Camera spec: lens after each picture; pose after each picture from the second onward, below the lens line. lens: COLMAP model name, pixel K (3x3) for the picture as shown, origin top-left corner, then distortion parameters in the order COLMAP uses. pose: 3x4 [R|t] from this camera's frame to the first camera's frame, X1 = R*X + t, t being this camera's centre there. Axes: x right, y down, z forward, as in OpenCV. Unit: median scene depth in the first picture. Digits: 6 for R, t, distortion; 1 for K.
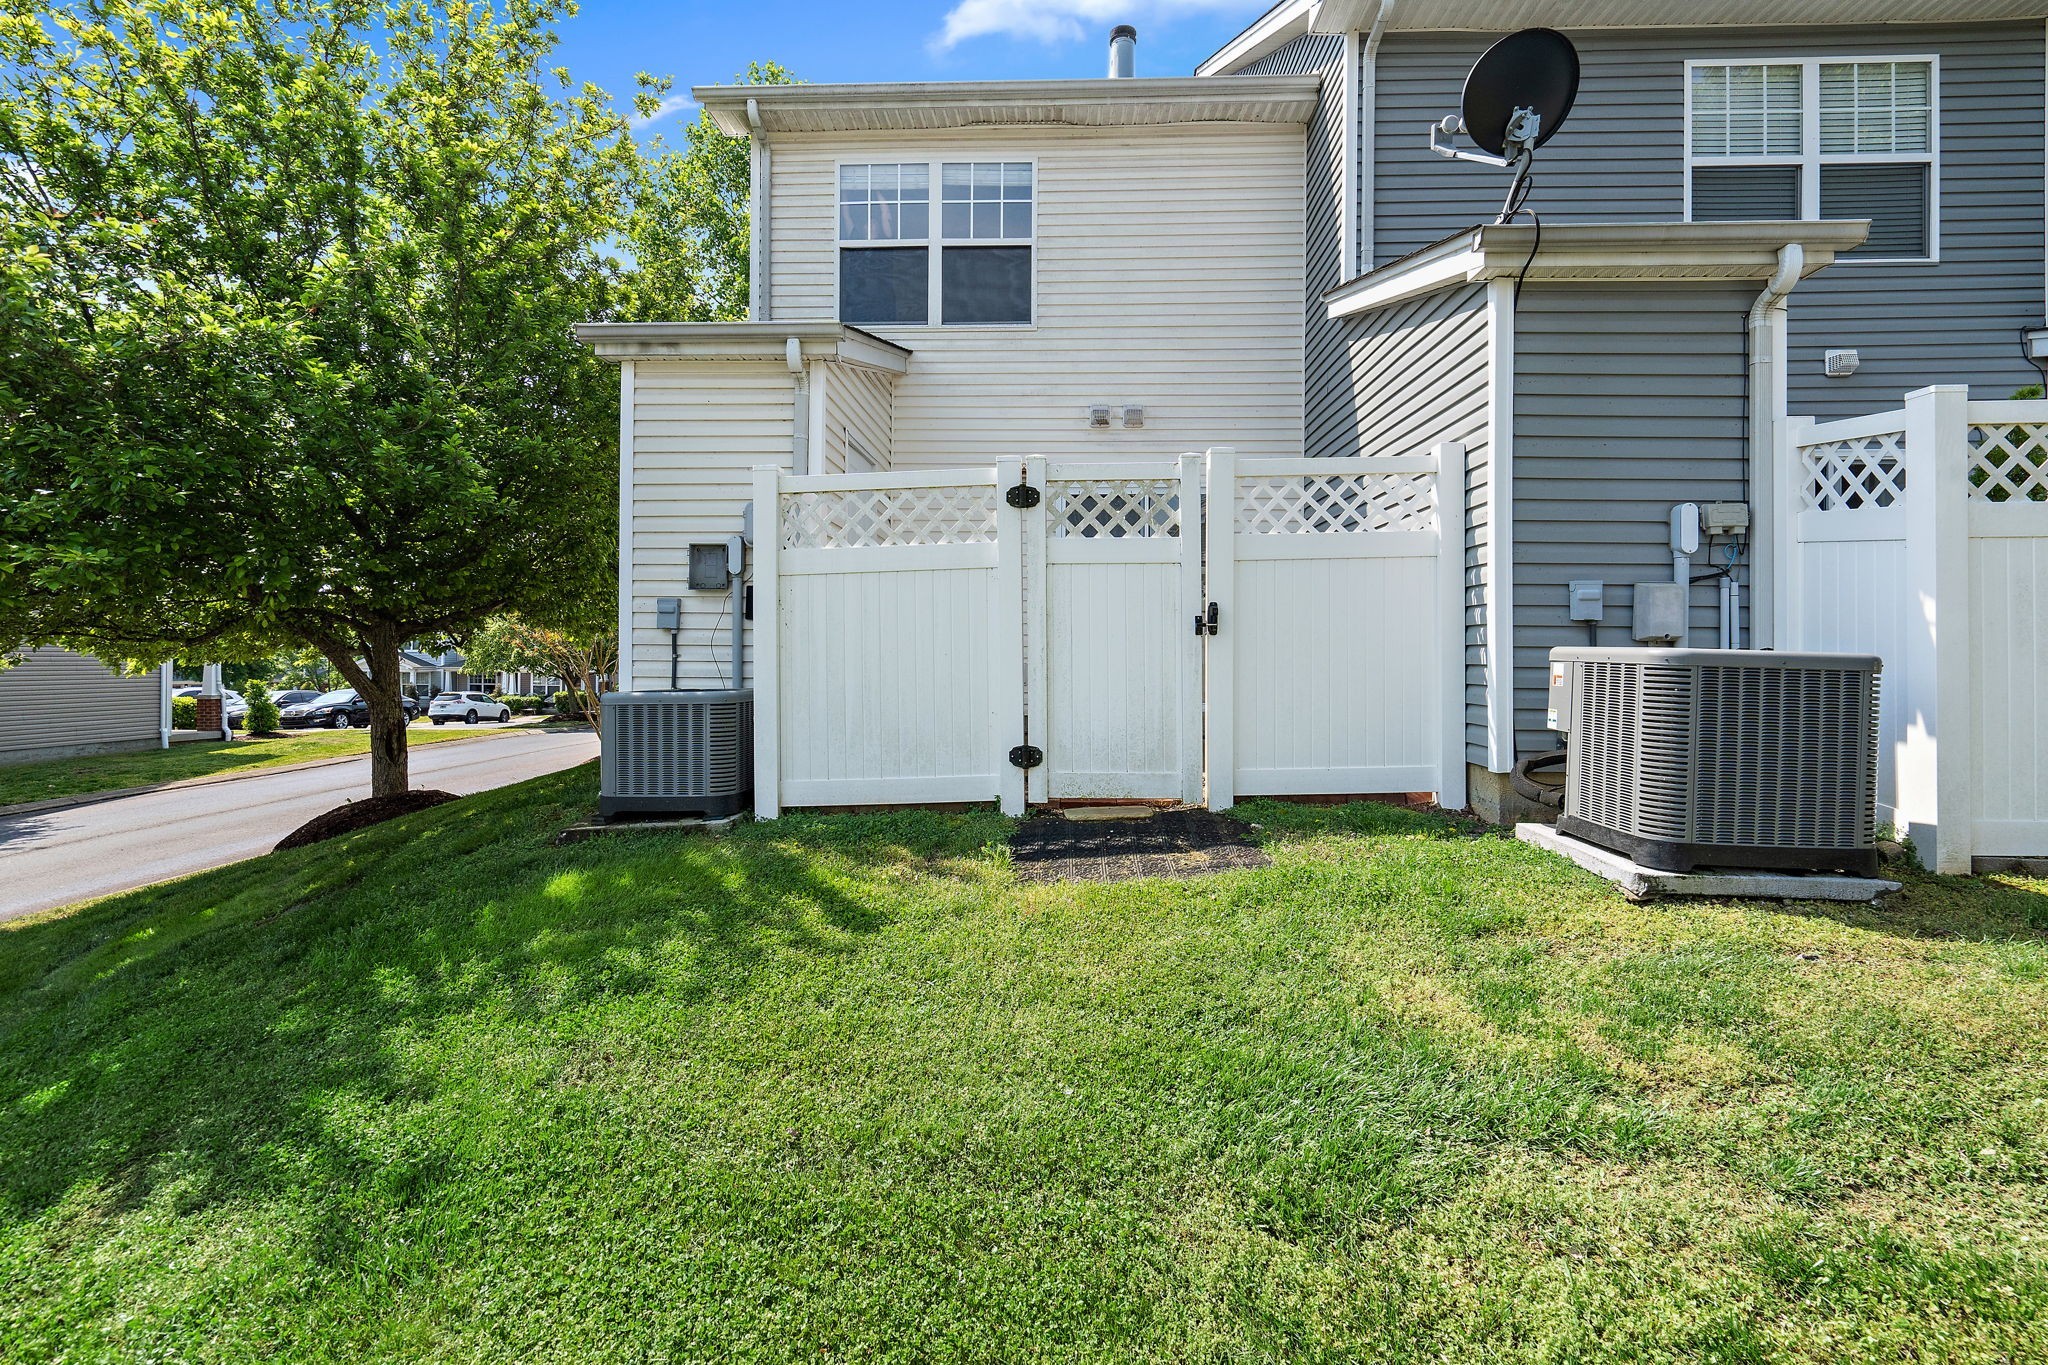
lens RADIAL K [[947.8, 0, 1029.8], [0, 947.8, 641.4], [0, 0, 1]] dist [-0.000243, 0.001138]
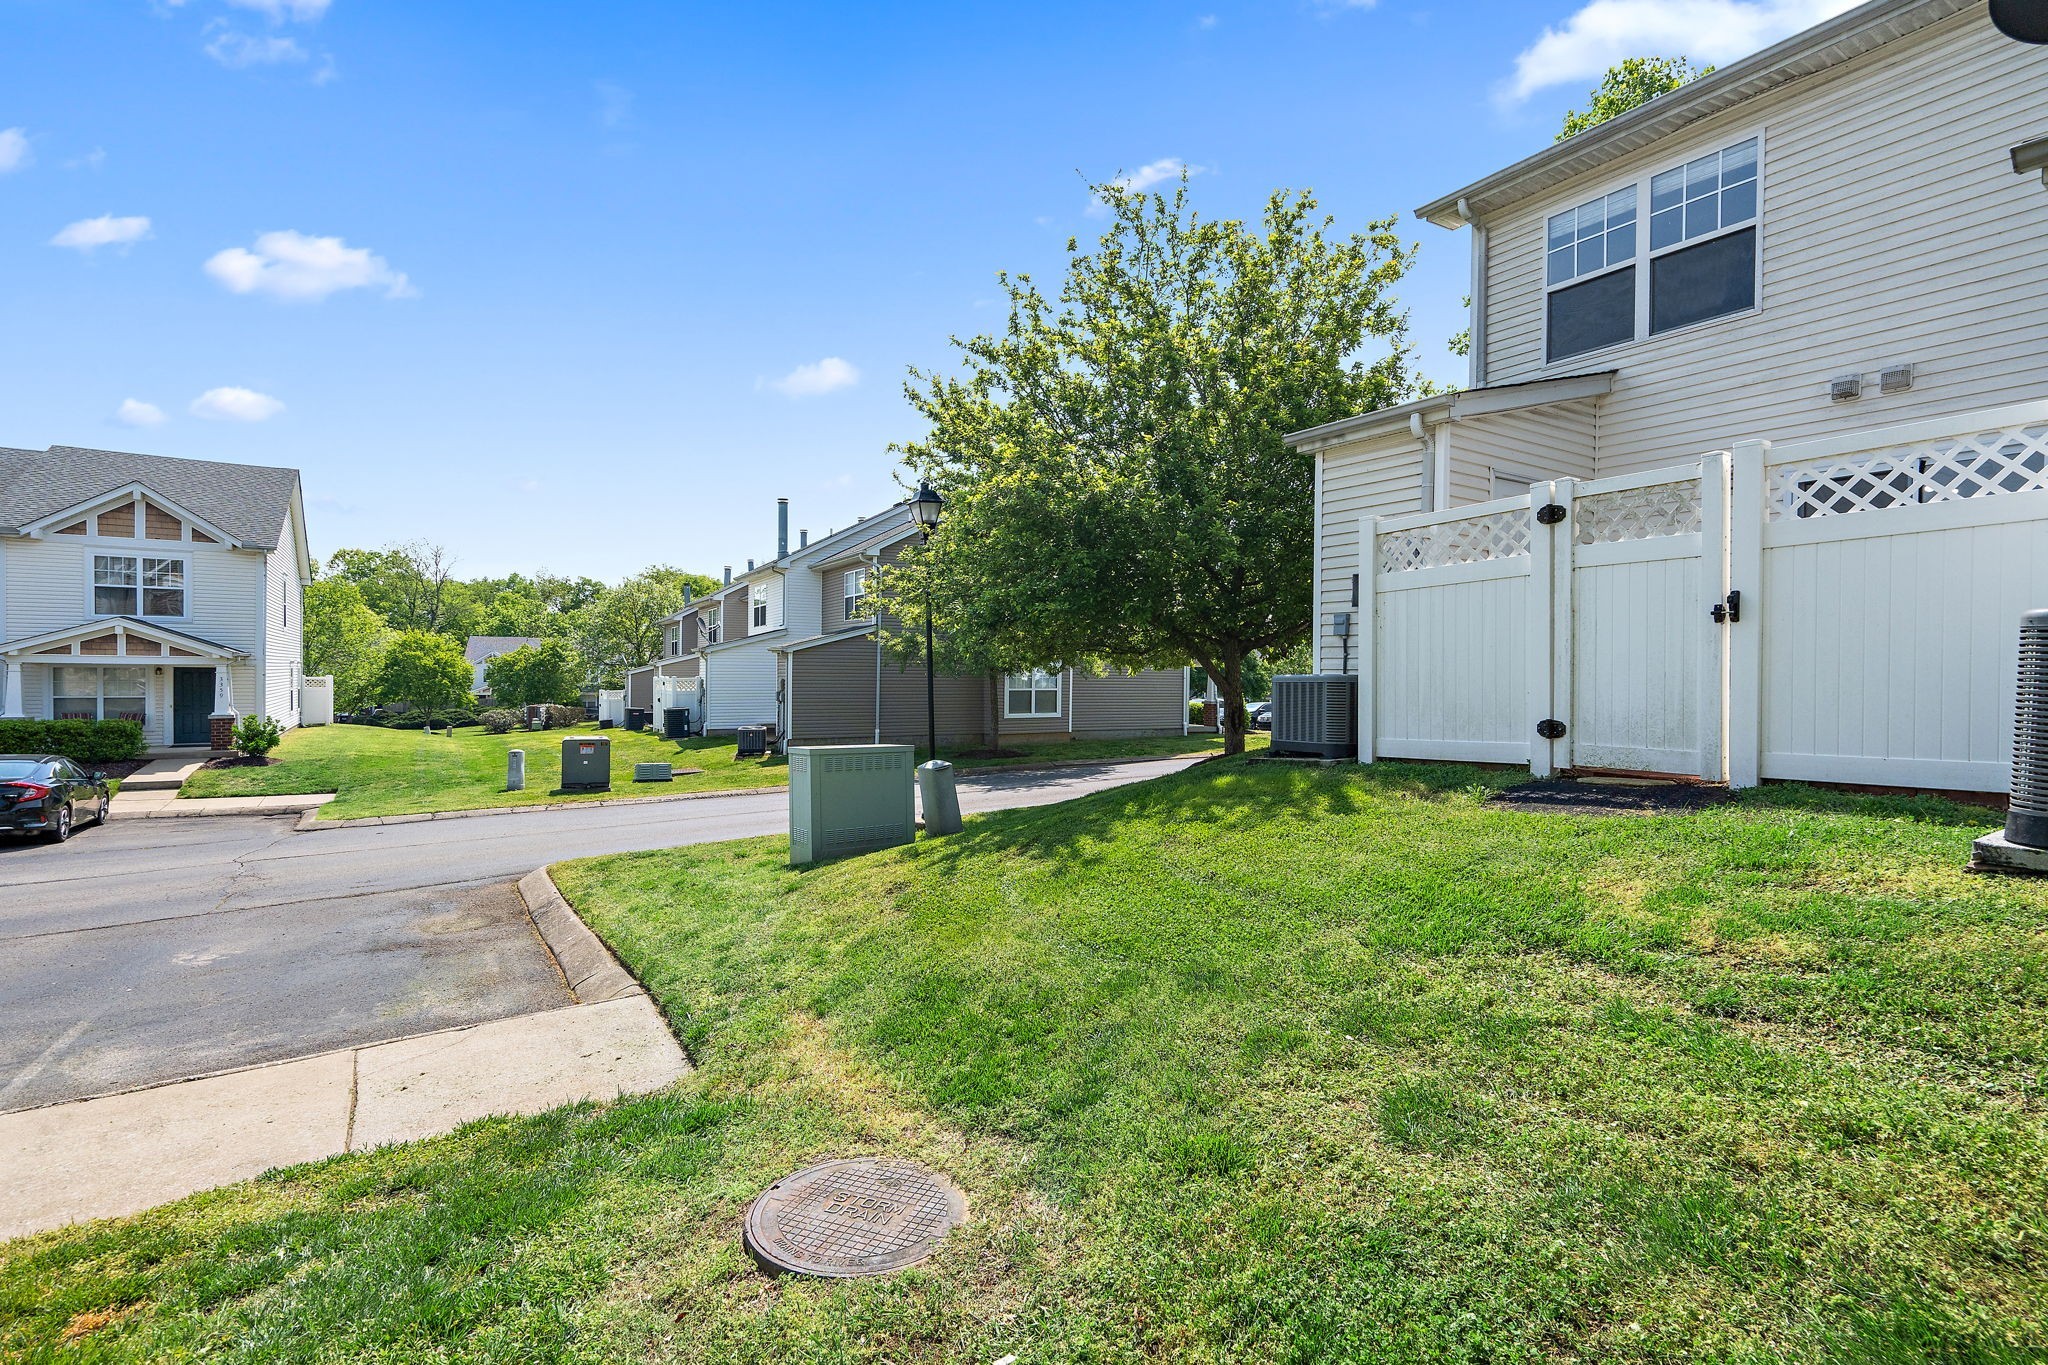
lens RADIAL K [[947.8, 0, 1025.7], [0, 947.8, 680.4], [0, 0, 1]] dist [-0.000243, 0.001138]
pose [[0.581758, 0.007473, -0.813327, 0.499218], [0.001172, 0.999949, 0.010026, 0.039332], [0.813361, -0.006786, 0.581720, -0.212598]]
